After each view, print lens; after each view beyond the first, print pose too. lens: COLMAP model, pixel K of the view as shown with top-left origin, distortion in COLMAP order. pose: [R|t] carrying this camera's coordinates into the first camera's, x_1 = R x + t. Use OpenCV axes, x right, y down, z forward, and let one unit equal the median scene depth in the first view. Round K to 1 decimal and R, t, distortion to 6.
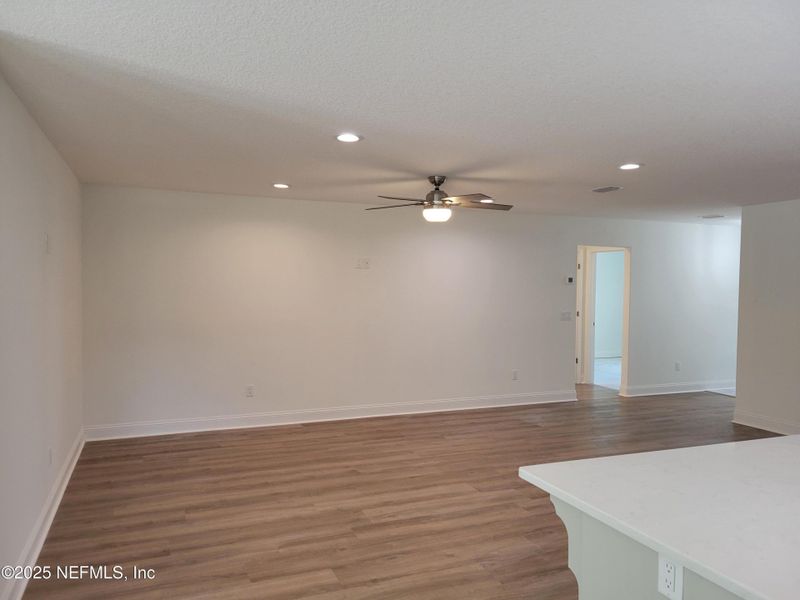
lens RADIAL K [[596.9, 0, 405.7], [0, 596.9, 300.3], [0, 0, 1]] dist [0.046873, -0.009505]
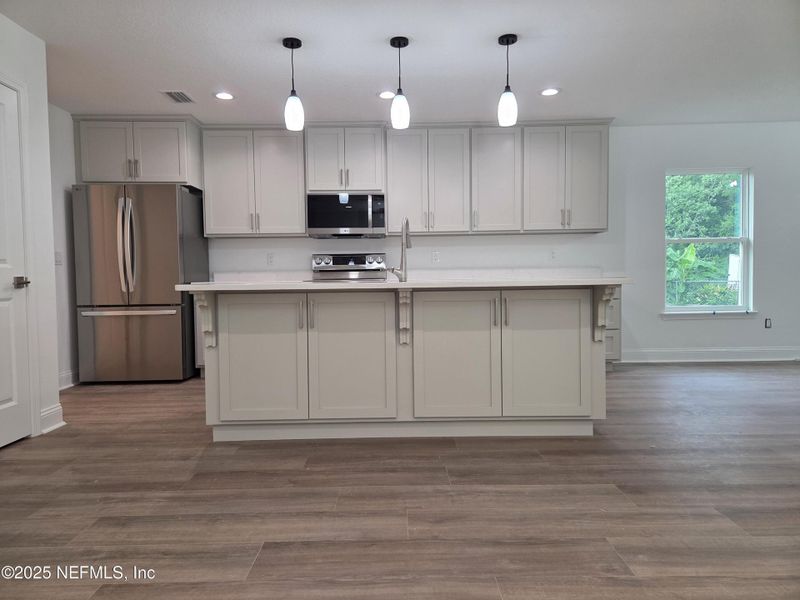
lens RADIAL K [[528.7, 0, 400.0], [0, 528.7, 300.0], [0, 0, 1]] dist [0.048170, -0.002651]
pose [[-0.916061, -0.019173, 0.400580, 0.063372], [0.013347, 0.996846, 0.078233, 0.068744], [-0.400816, 0.077013, -0.912916, 0.765412]]
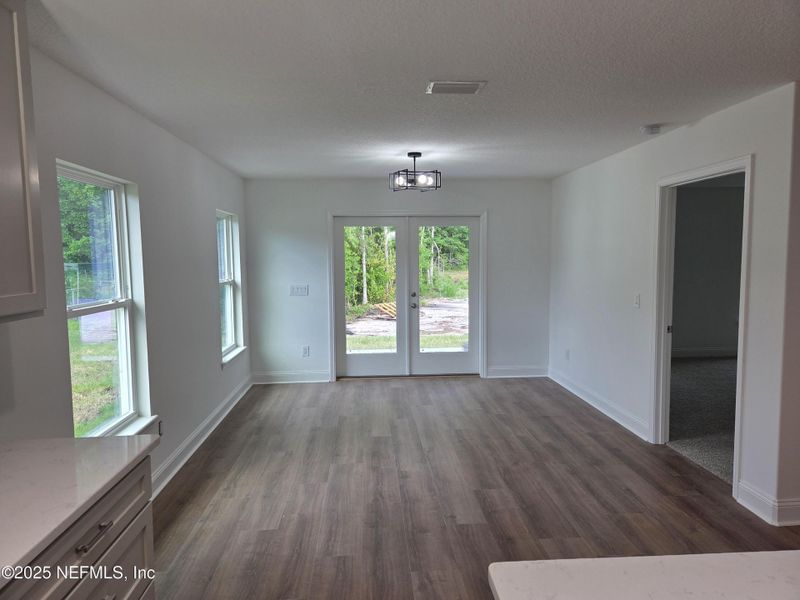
lens RADIAL K [[528.7, 0, 400.0], [0, 528.7, 300.0], [0, 0, 1]] dist [0.048170, -0.002651]
pose [[-0.329219, 0.070406, -0.941625, 0.301604], [-0.017848, 0.996574, 0.080755, -0.001079], [0.944085, 0.043392, -0.326835, 0.171587]]
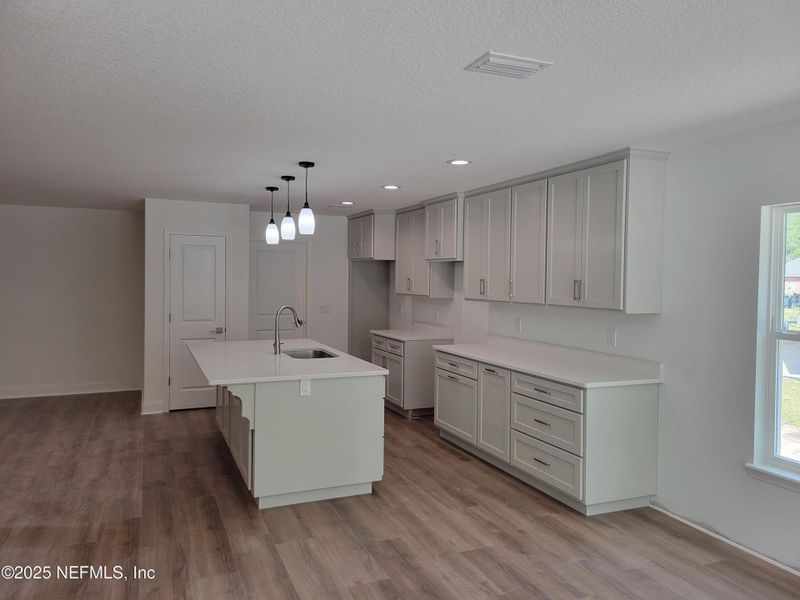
lens RADIAL K [[584.5, 0, 396.8], [0, 584.5, 294.7], [0, 0, 1]] dist [0.041983, -0.011524]
pose [[0.002532, -0.034159, 0.999413, -0.494984], [0.016093, 0.999288, 0.034114, -0.009577], [-0.999867, 0.015998, 0.003080, 0.134596]]
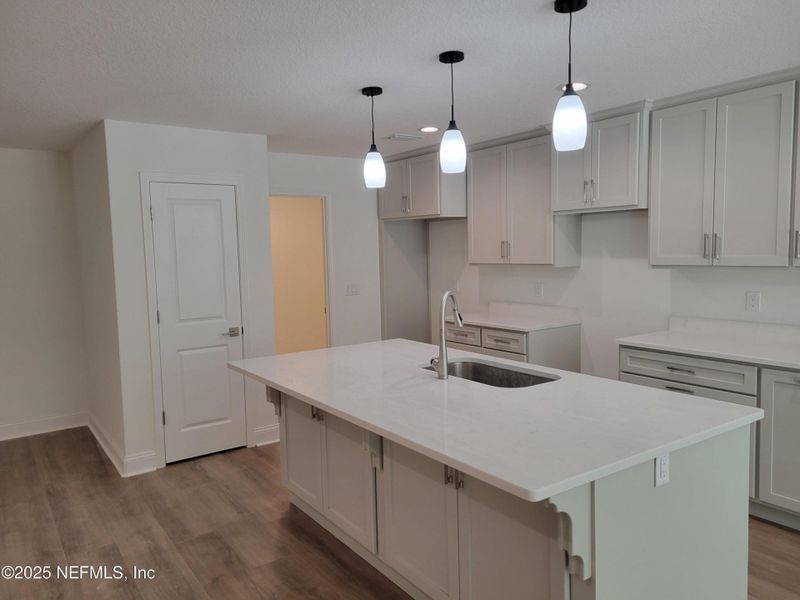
lens RADIAL K [[591.0, 0, 387.8], [0, 591.0, 301.6], [0, 0, 1]] dist [0.043280, 0.001550]
pose [[-0.191671, -0.094613, 0.976888, -0.145481], [0.052276, 0.992946, 0.106425, -0.013594], [-0.980066, 0.071466, -0.185372, 0.409801]]
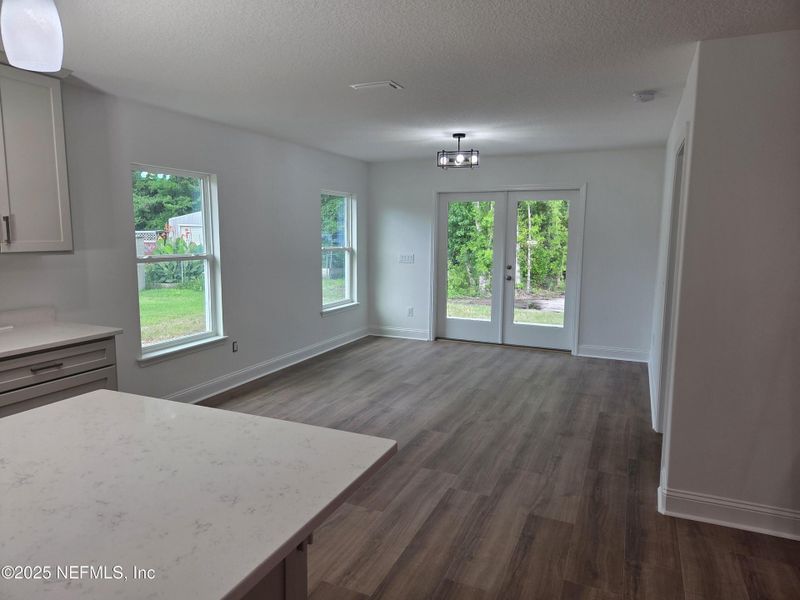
lens RADIAL K [[528.7, 0, 400.0], [0, 528.7, 300.0], [0, 0, 1]] dist [0.048170, -0.002651]
pose [[-0.730798, 0.070006, -0.678994, 0.220870], [-0.034895, 0.989595, 0.139587, -0.005419], [0.681701, 0.125704, -0.720751, 0.480223]]
